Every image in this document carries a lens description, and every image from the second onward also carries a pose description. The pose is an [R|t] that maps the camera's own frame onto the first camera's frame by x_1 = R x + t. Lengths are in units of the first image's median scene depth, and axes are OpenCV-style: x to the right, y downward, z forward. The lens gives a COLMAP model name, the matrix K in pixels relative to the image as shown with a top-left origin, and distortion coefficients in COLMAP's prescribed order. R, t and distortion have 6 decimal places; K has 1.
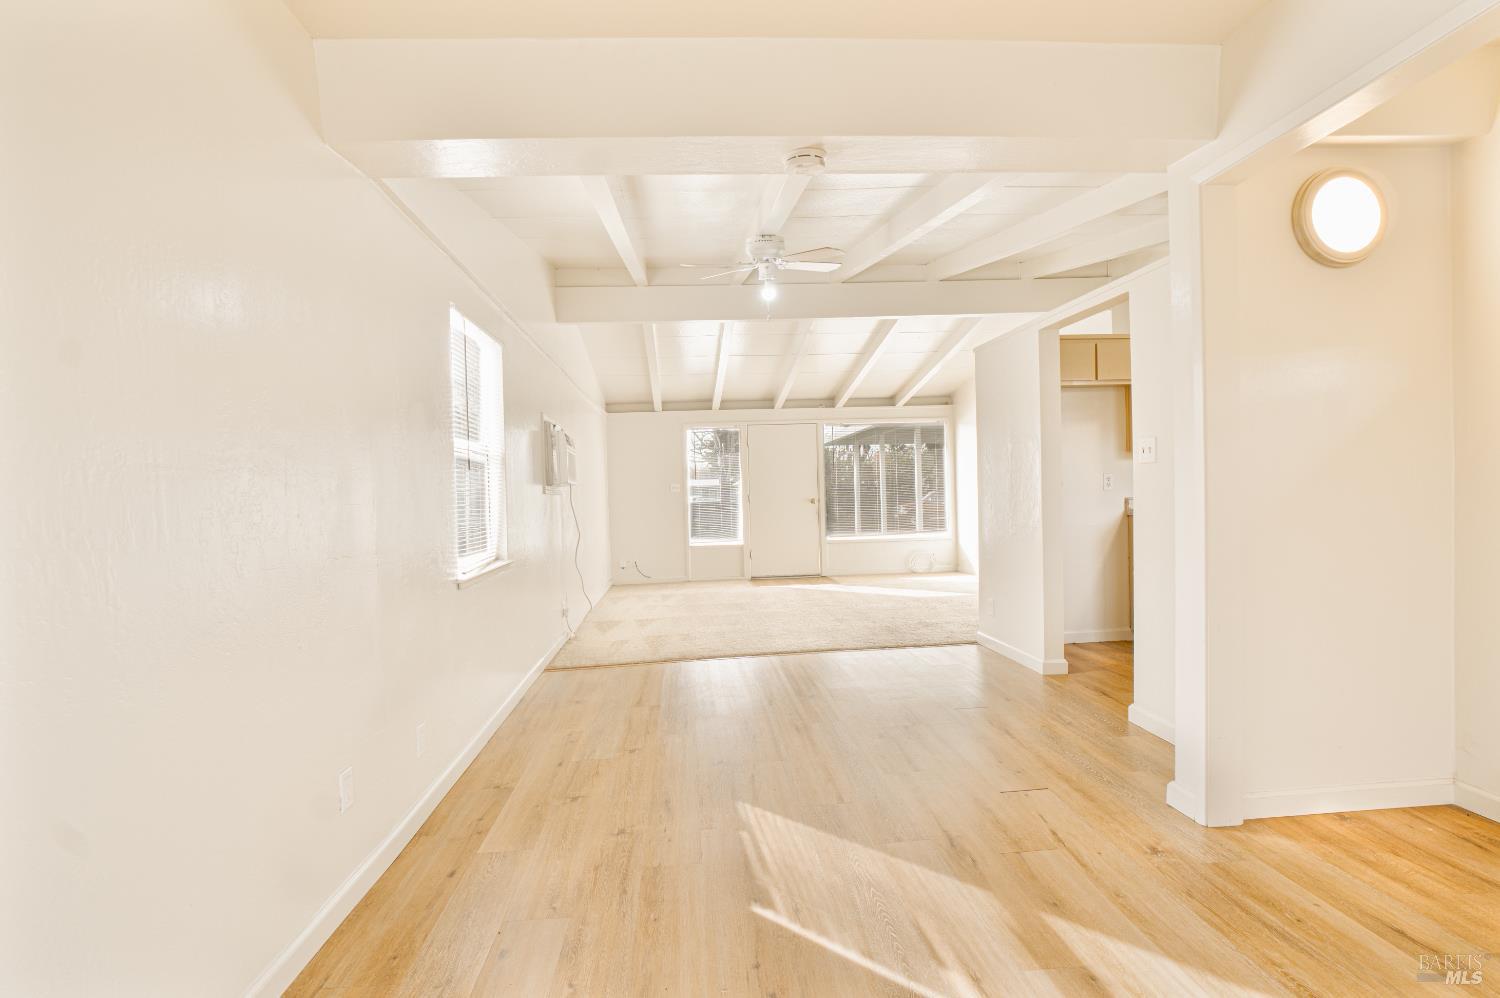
lens RADIAL K [[760.7, 0, 742.7], [0, 760.7, 507.3], [0, 0, 1]] dist [-0.045908, 0.026828]
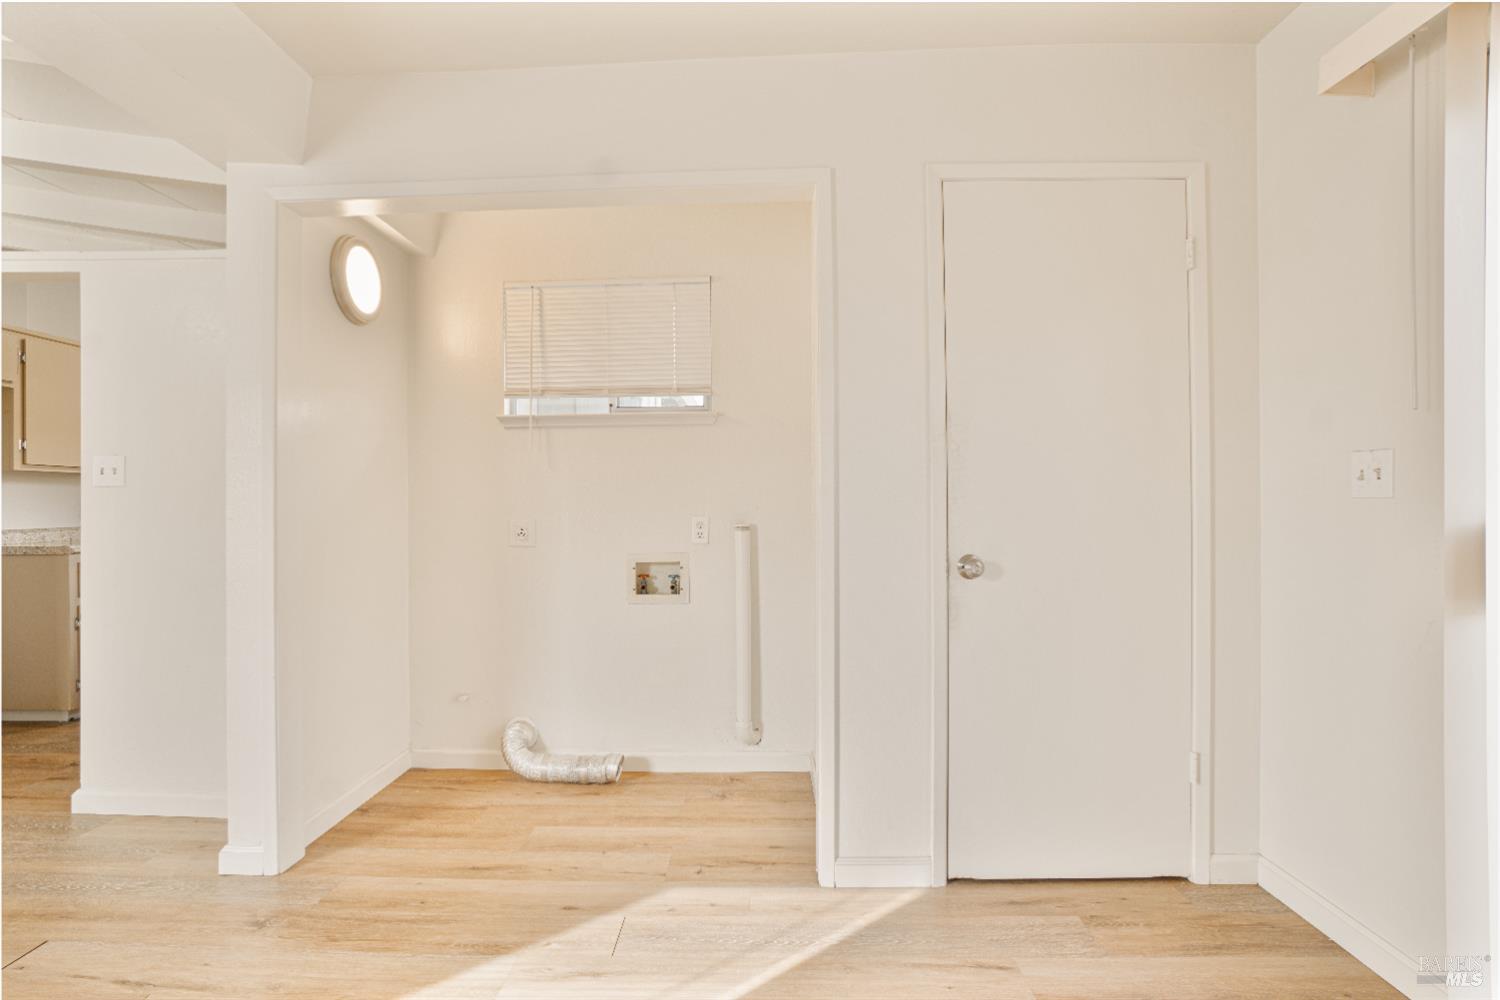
lens RADIAL K [[729.8, 0, 740.5], [0, 729.8, 507.8], [0, 0, 1]] dist [-0.048101, 0.023140]
pose [[0.108209, 0.027312, 0.993753, -0.222283], [0.022495, 0.999299, -0.029914, 0.004750], [-0.993874, 0.025591, 0.107518, 0.308468]]
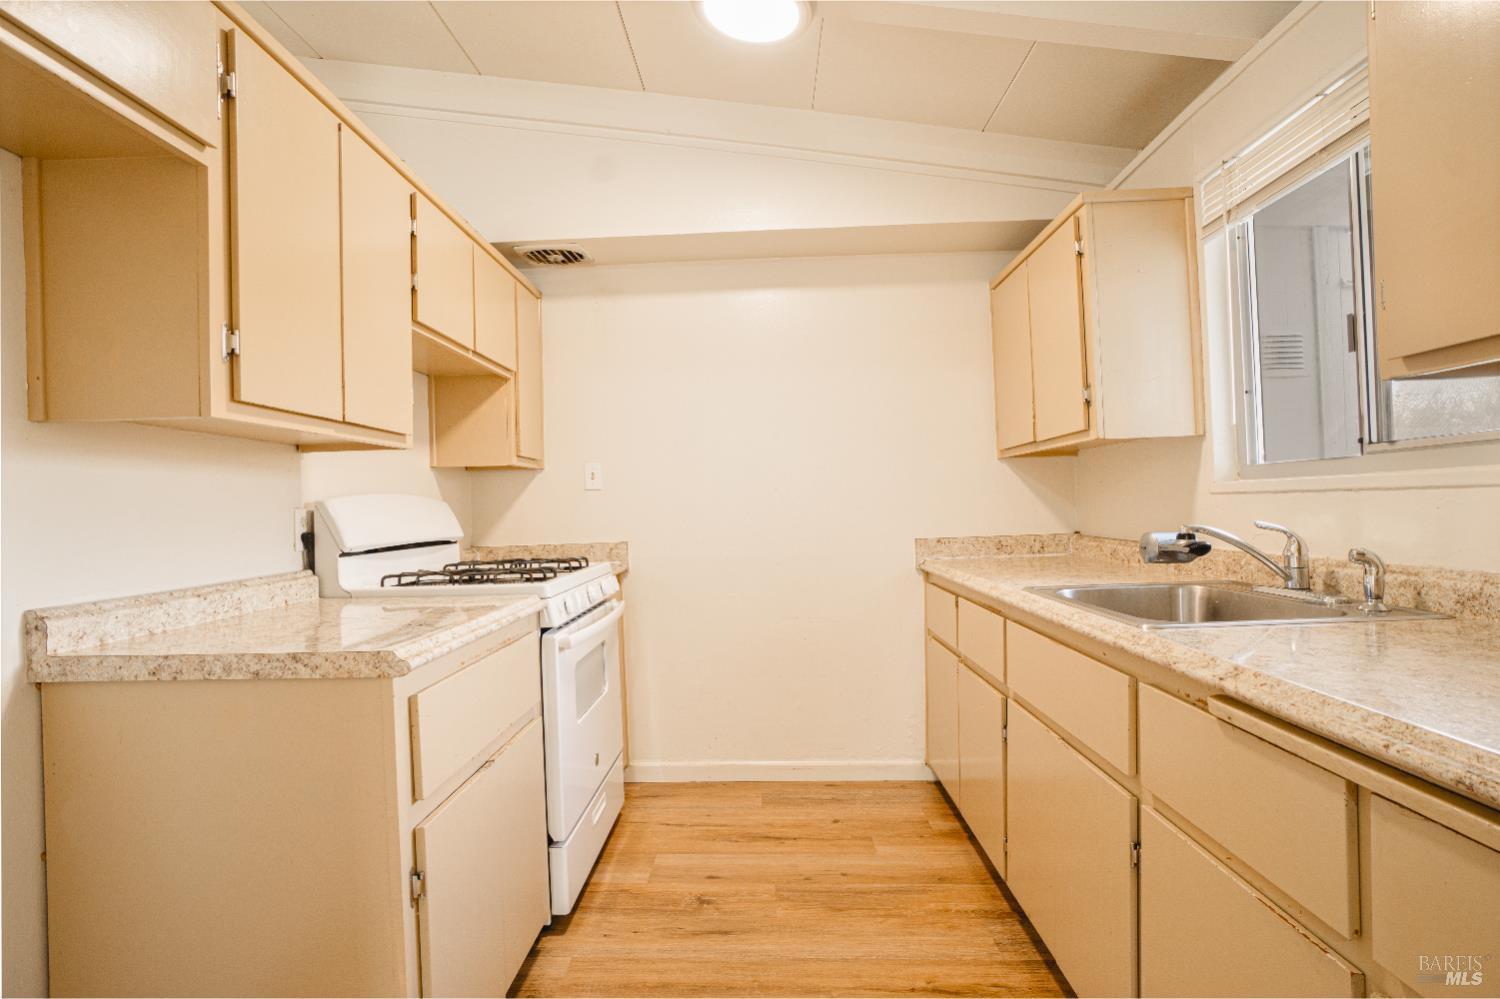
lens RADIAL K [[729.8, 0, 740.5], [0, 729.8, 507.3], [0, 0, 1]] dist [-0.048101, 0.023140]
pose [[0.112567, 0.026124, 0.993301, 0.642668], [0.045721, 0.998459, -0.031441, -0.058993], [-0.992592, 0.048954, 0.111199, 1.559895]]
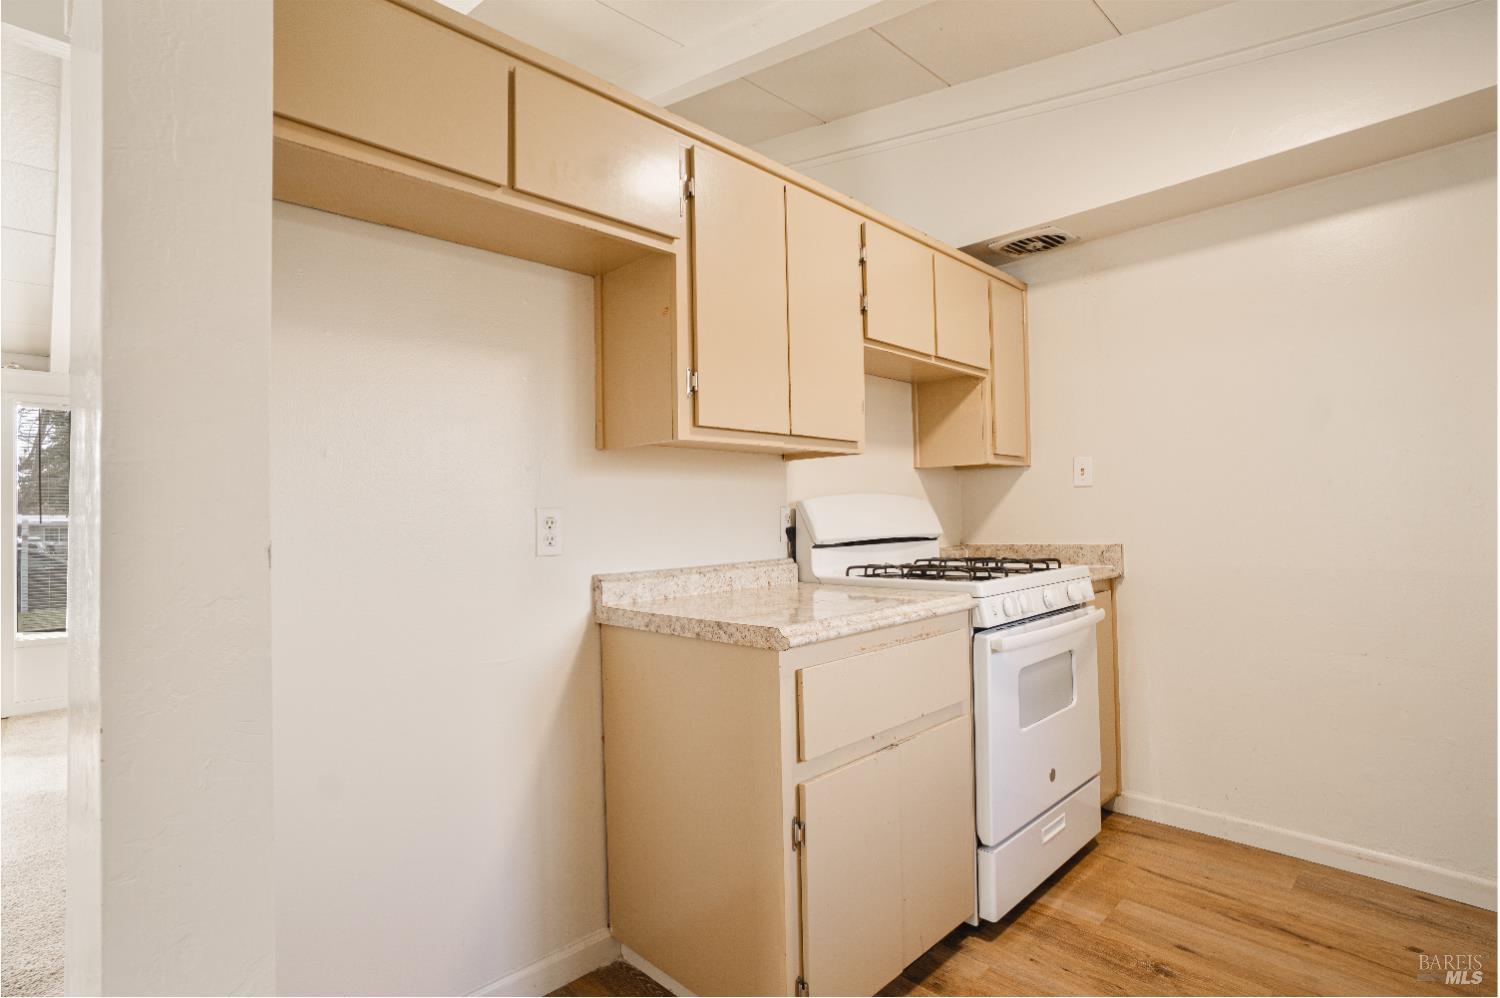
lens RADIAL K [[729.8, 0, 740.5], [0, 729.8, 506.8], [0, 0, 1]] dist [-0.048101, 0.023140]
pose [[0.765677, 0.023503, 0.642795, 0.700964], [0.012787, 0.998579, -0.051743, -0.055666], [-0.643098, 0.047838, 0.764288, 1.427596]]
